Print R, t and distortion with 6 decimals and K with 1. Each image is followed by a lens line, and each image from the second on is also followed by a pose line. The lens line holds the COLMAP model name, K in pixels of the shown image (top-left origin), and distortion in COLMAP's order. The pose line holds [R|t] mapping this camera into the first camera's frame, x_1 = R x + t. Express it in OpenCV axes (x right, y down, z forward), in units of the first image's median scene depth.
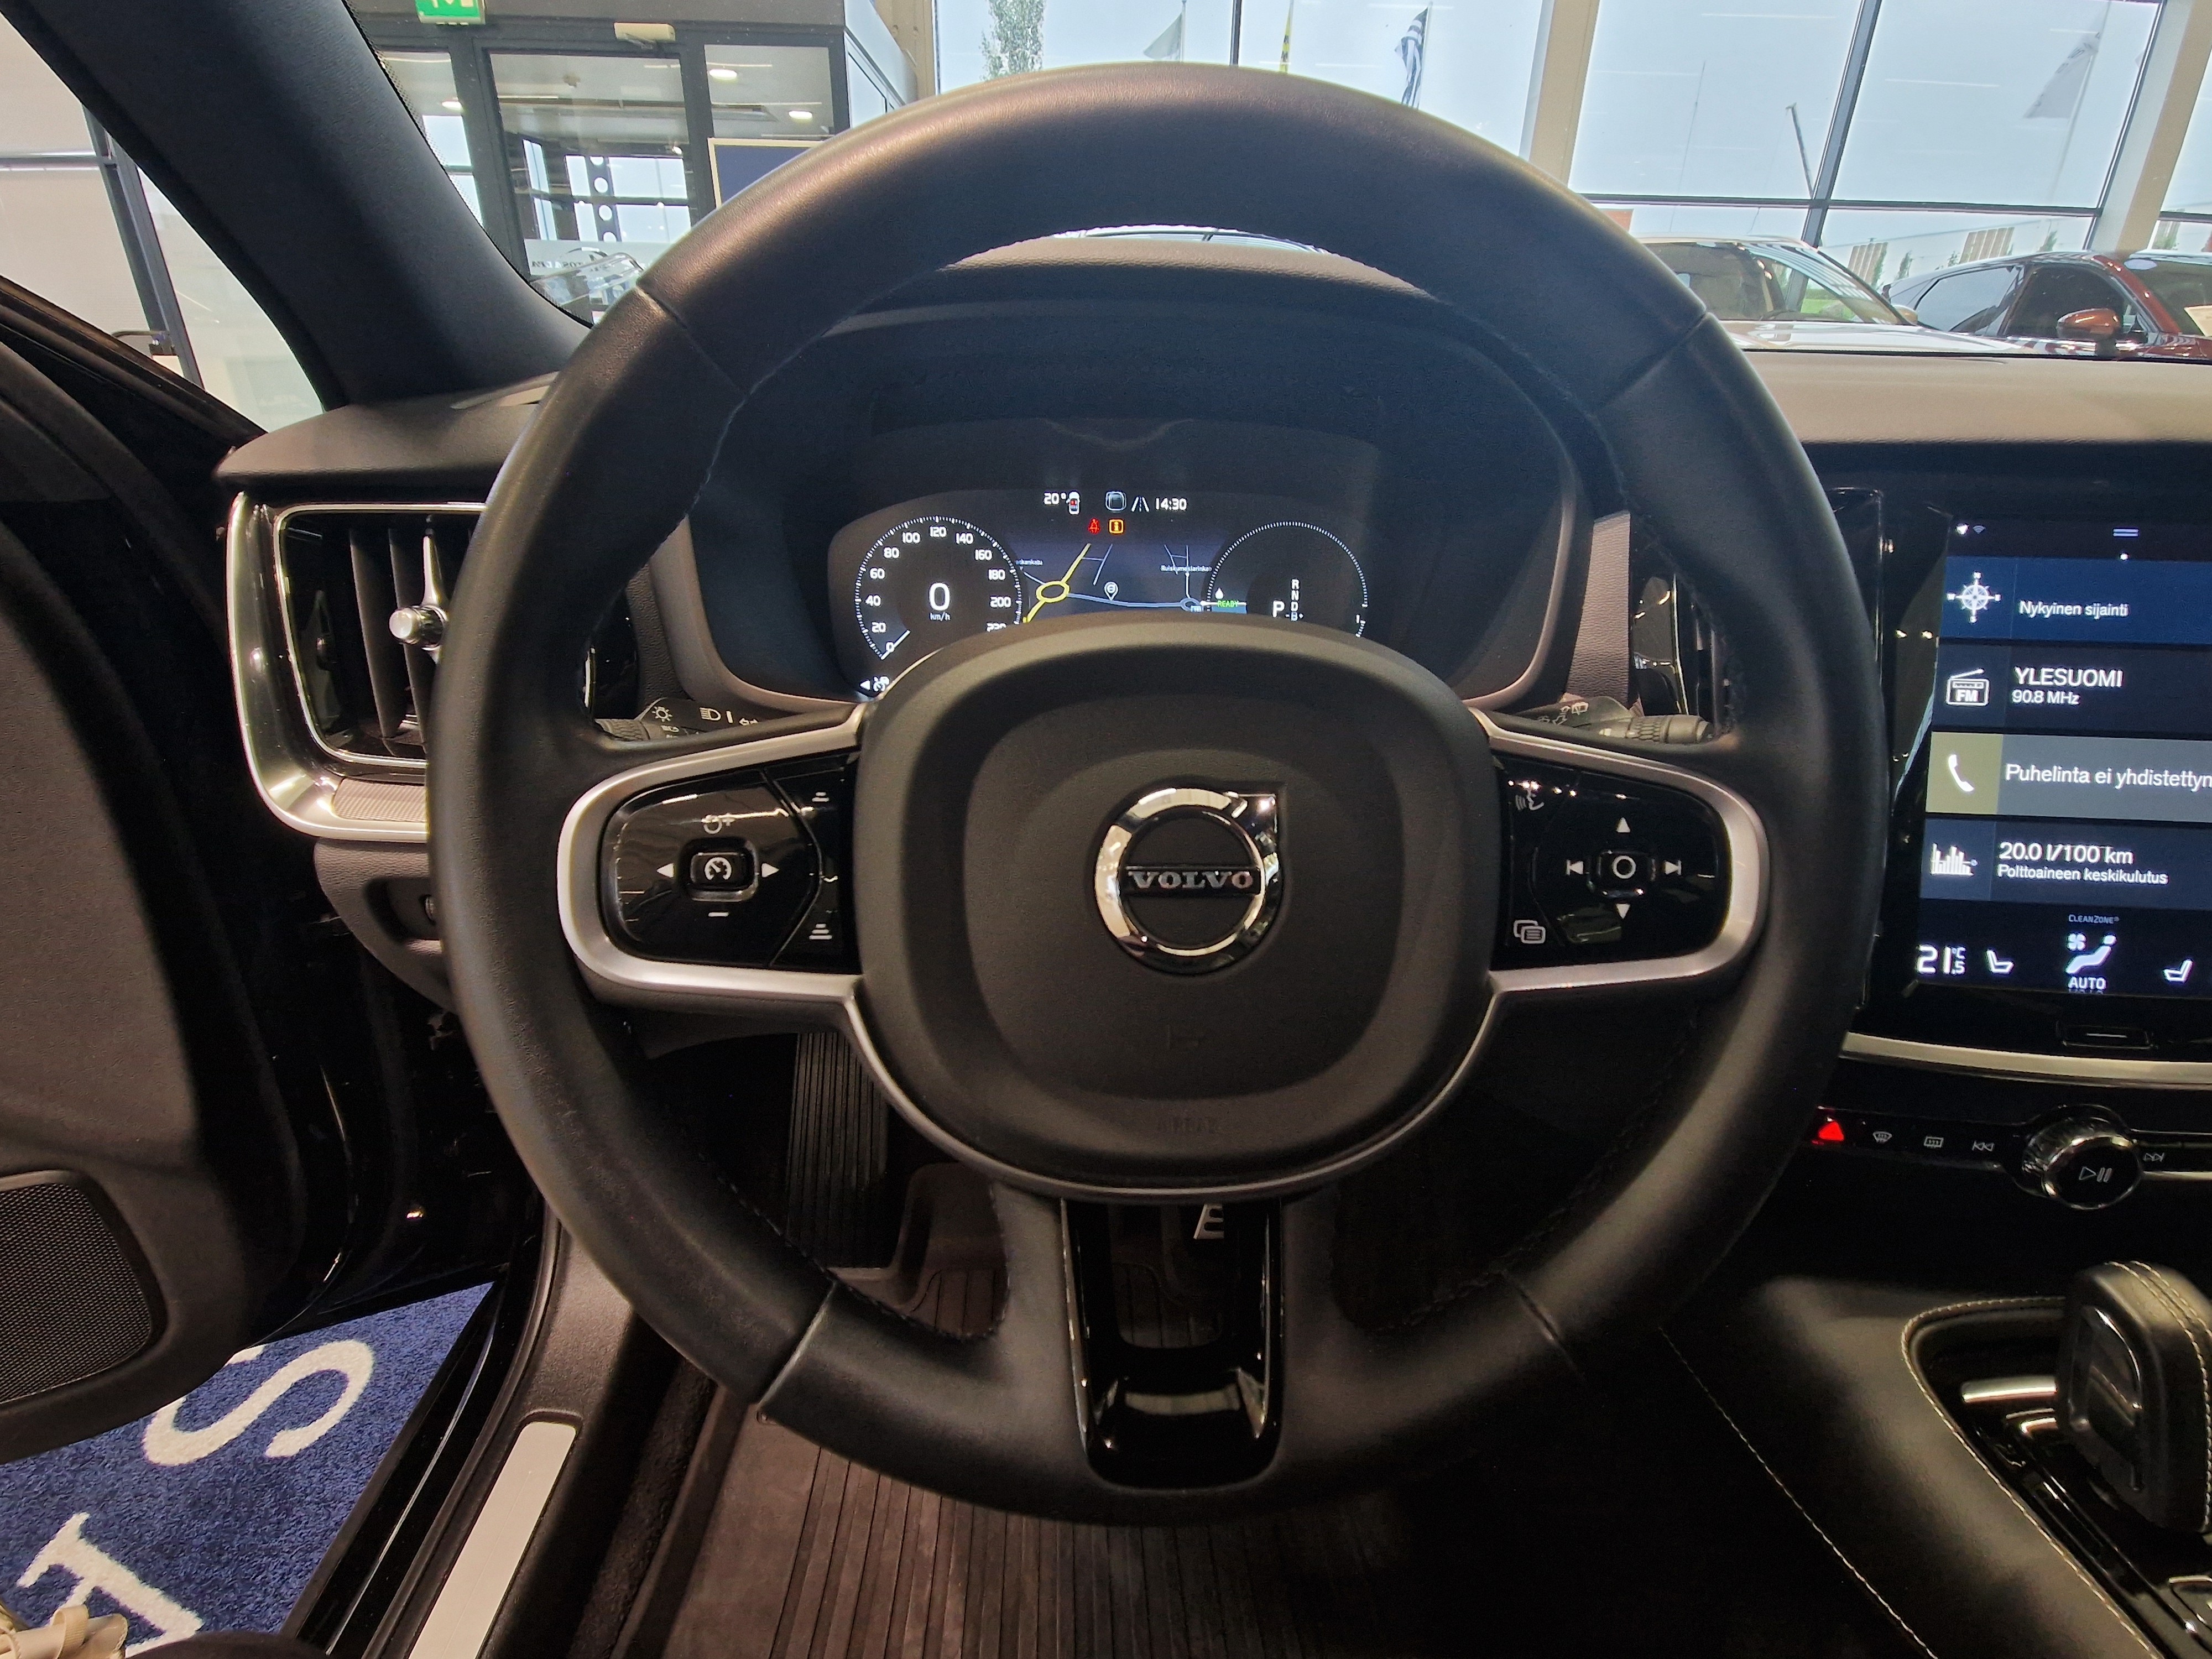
lens RADIAL K [[1000.5, 0, 1098.6], [0, 1000.5, 782.2], [0, 0, 1]] dist [-0.015011, -0.000415]
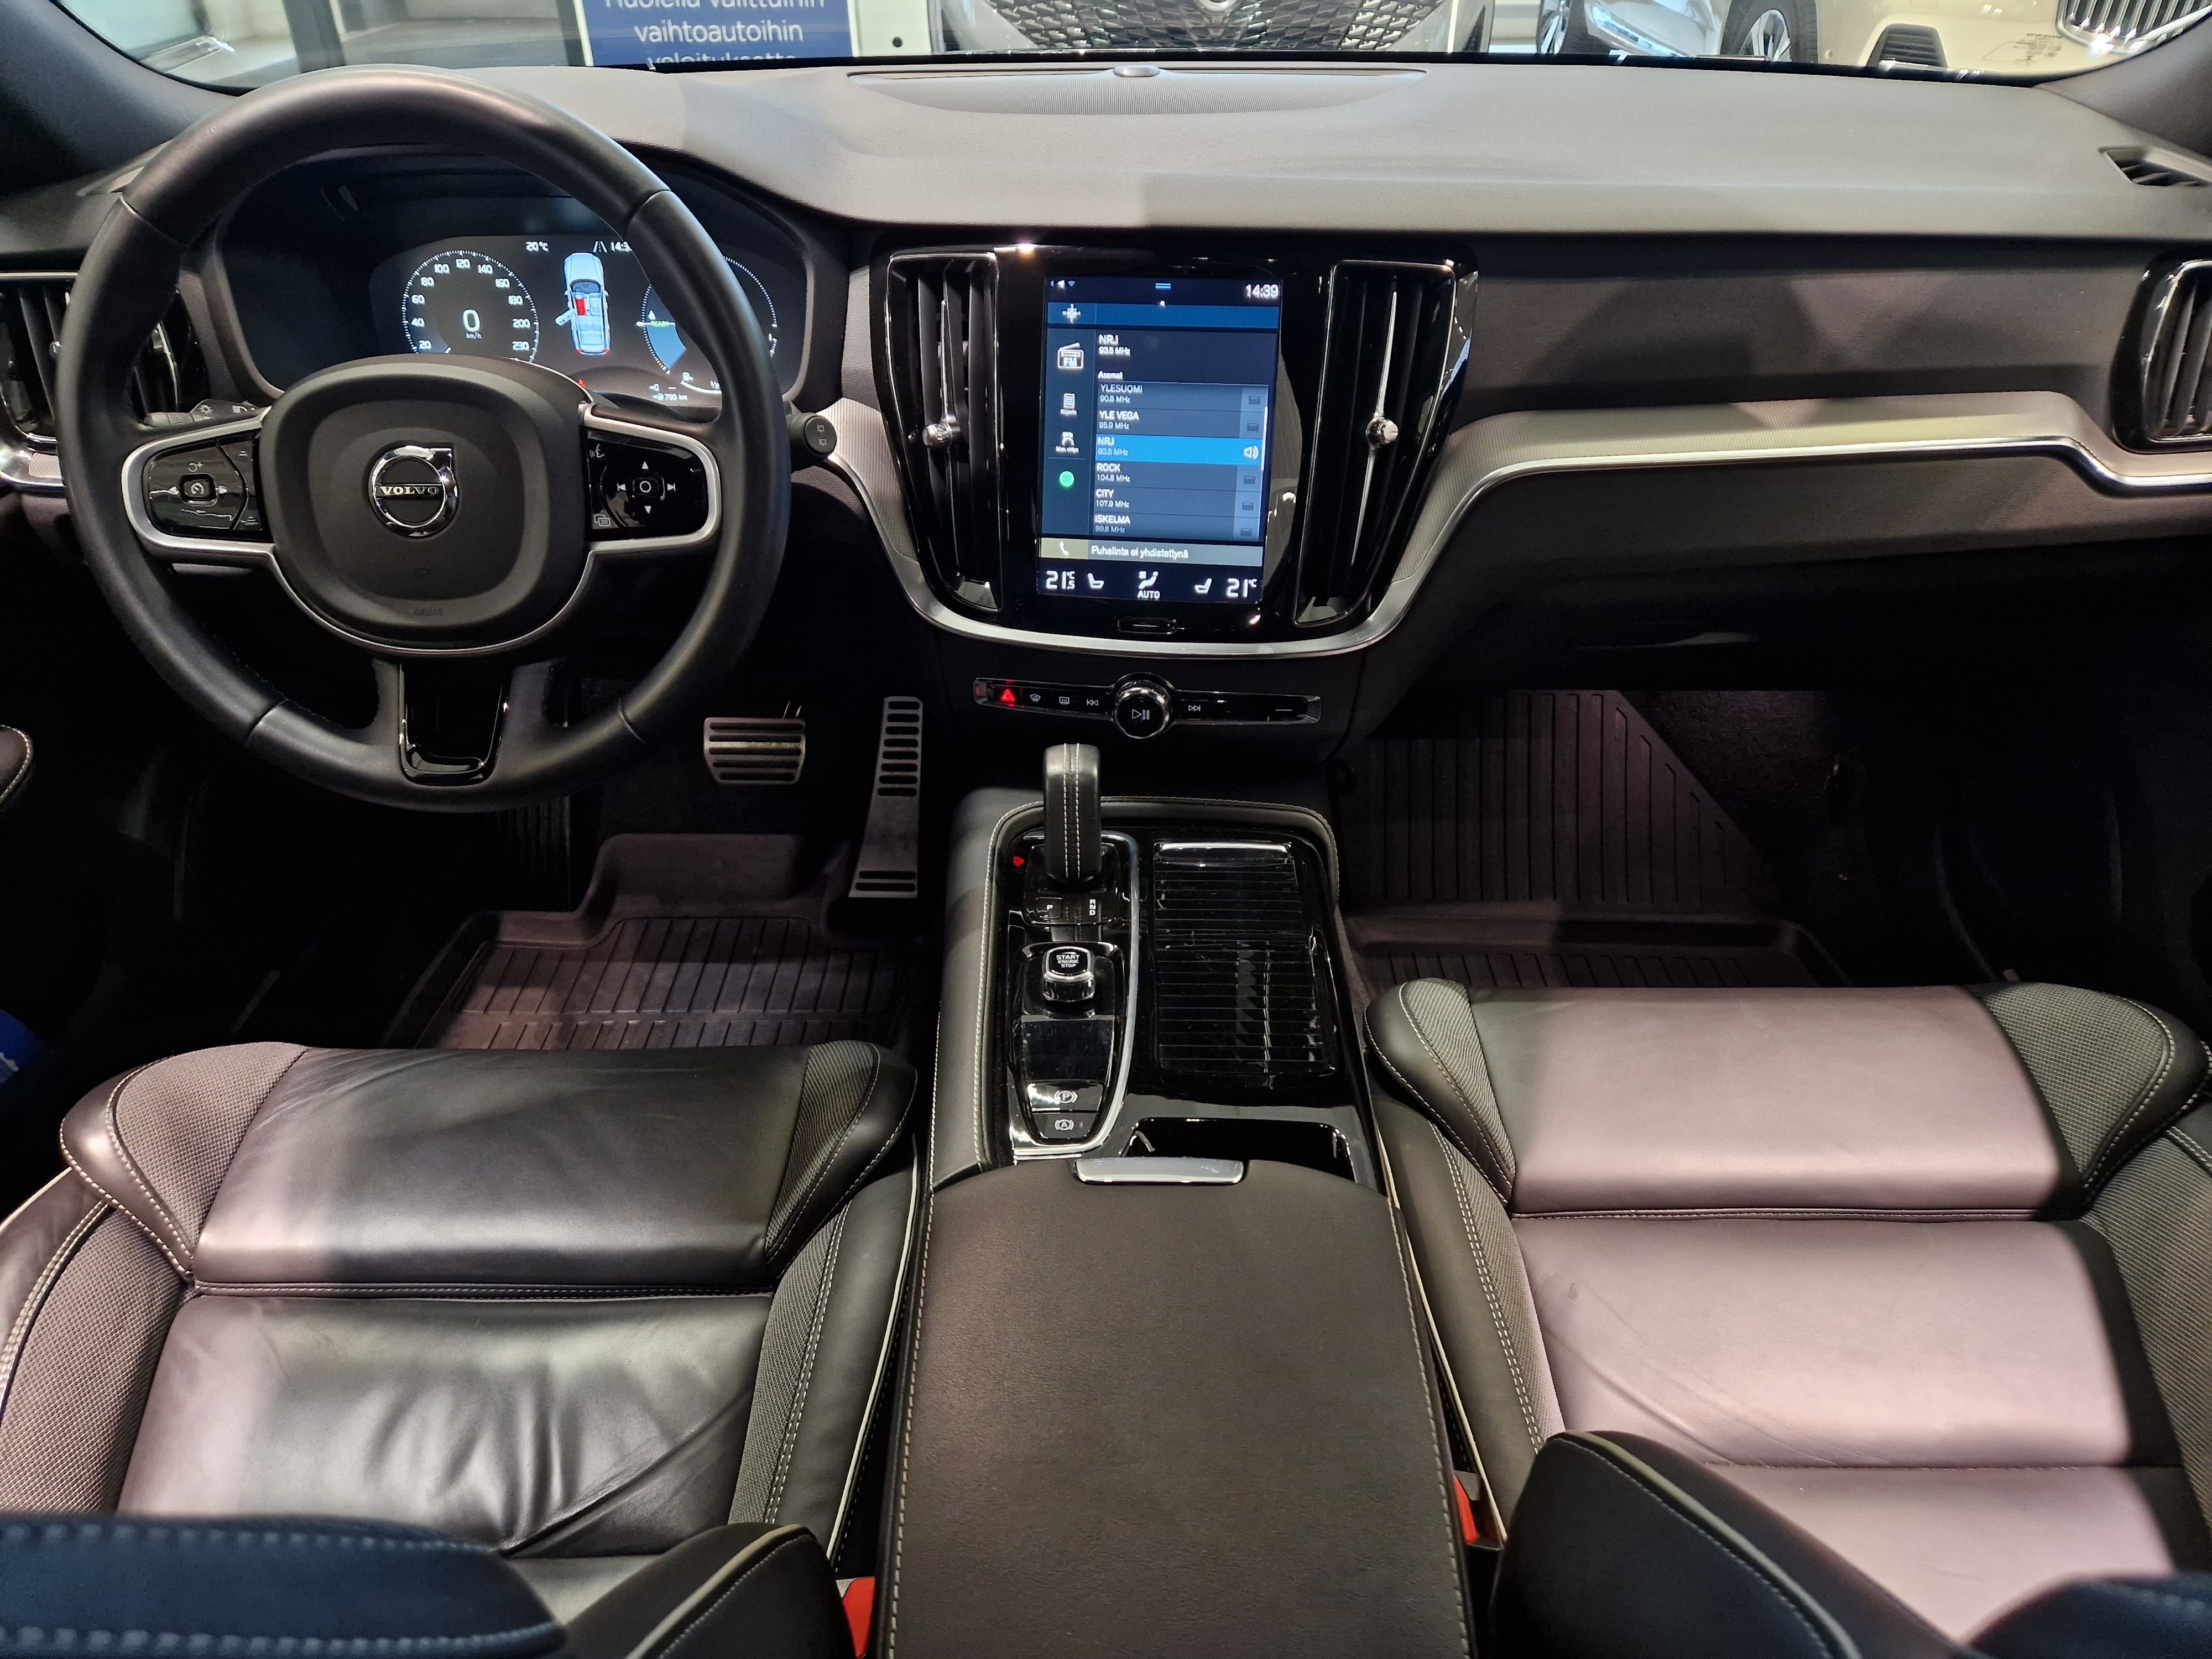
lens RADIAL K [[1448.0, 0, 1106.0], [0, 1448.0, 829.5], [0, 0, 1]] dist [0.004259, -0.001415]
pose [[0.999952, 0.000613, -0.009743, 0.993224], [0.001318, 0.980399, 0.197017, 0.122621], [0.009673, -0.197021, 0.980352, -1.338073]]
